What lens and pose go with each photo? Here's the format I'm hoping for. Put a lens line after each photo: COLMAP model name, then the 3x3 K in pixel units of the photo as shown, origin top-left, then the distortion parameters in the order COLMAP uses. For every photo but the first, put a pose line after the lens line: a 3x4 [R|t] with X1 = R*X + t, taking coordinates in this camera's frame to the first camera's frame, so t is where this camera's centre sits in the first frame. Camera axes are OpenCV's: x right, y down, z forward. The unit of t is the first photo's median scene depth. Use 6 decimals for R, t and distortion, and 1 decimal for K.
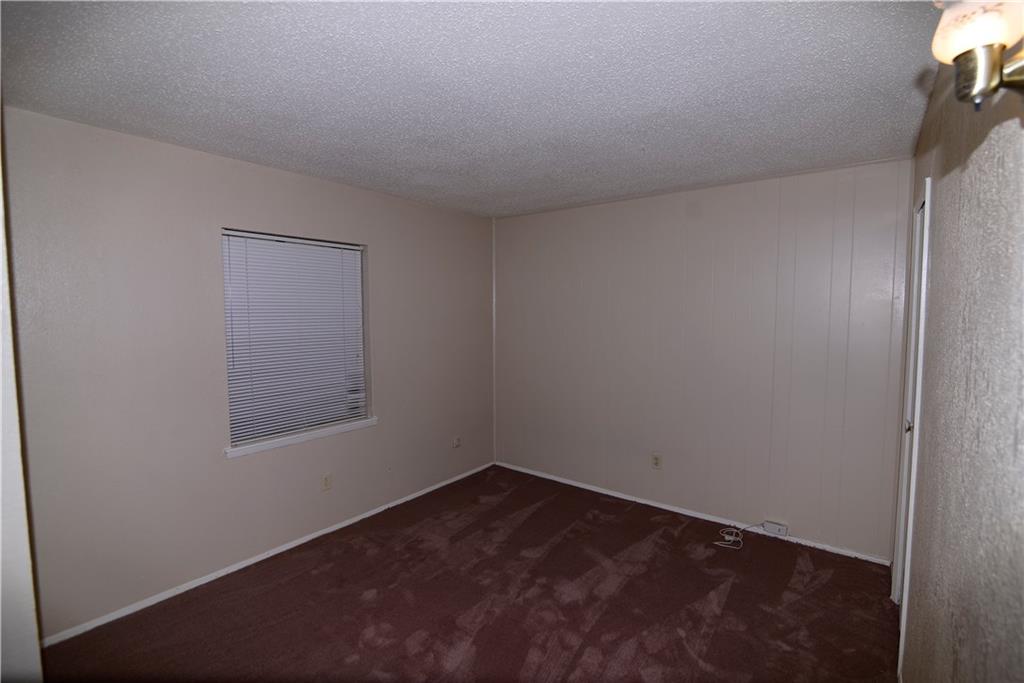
lens RADIAL K [[476.4, 0, 512.0], [0, 476.4, 341.5], [0, 0, 1]] dist [-0.012057, -0.000465]
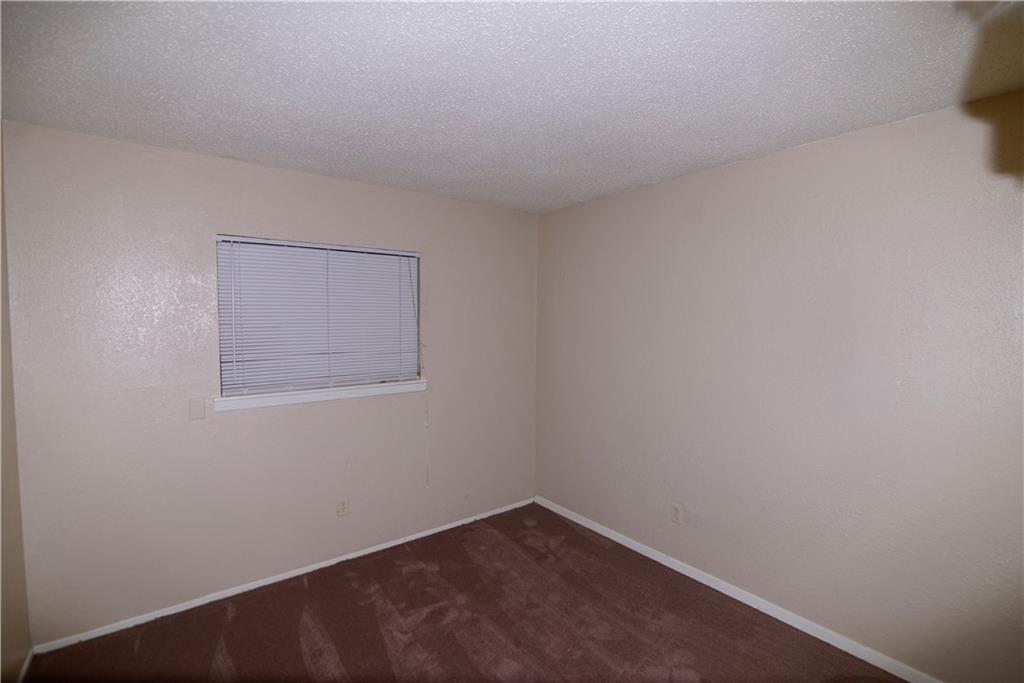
lens RADIAL K [[465.2, 0, 511.6], [0, 465.2, 338.1], [0, 0, 1]] dist [-0.000286, -0.000036]
pose [[0.964924, 0.017444, -0.261947, 0.271191], [-0.024872, 0.999376, -0.025066, -0.027860], [0.261347, 0.030702, 0.964757, 0.336720]]
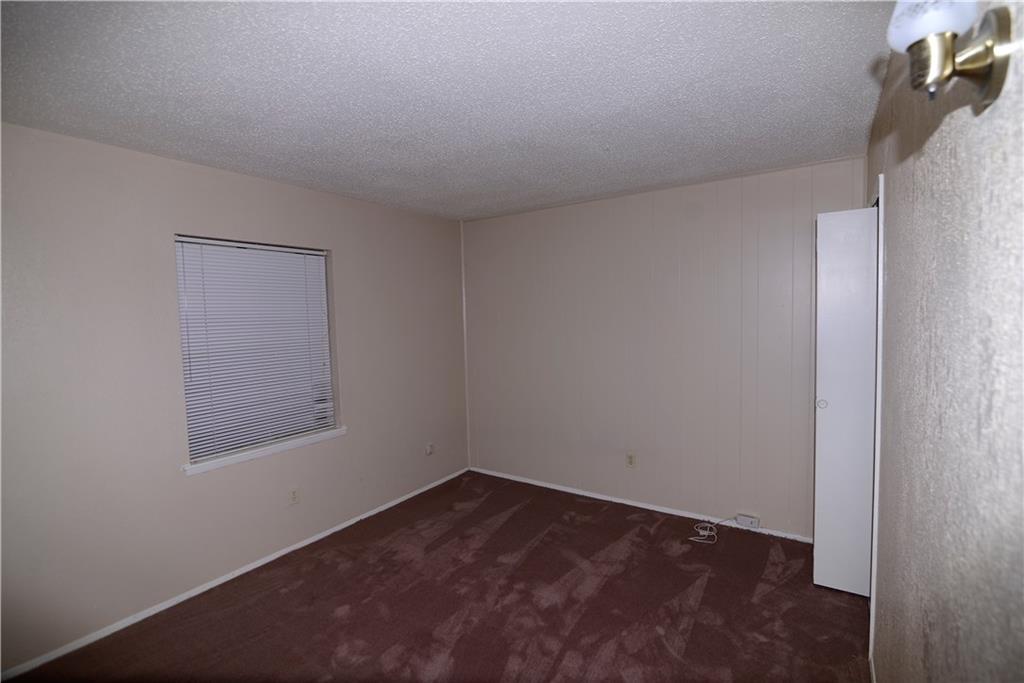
lens RADIAL K [[476.4, 0, 512.0], [0, 476.4, 341.5], [0, 0, 1]] dist [-0.012057, -0.000465]
pose [[0.997952, -0.028279, 0.057373, 0.005262], [0.028755, 0.999558, -0.007493, 0.003363], [-0.057136, 0.009127, 0.998325, 0.014483]]
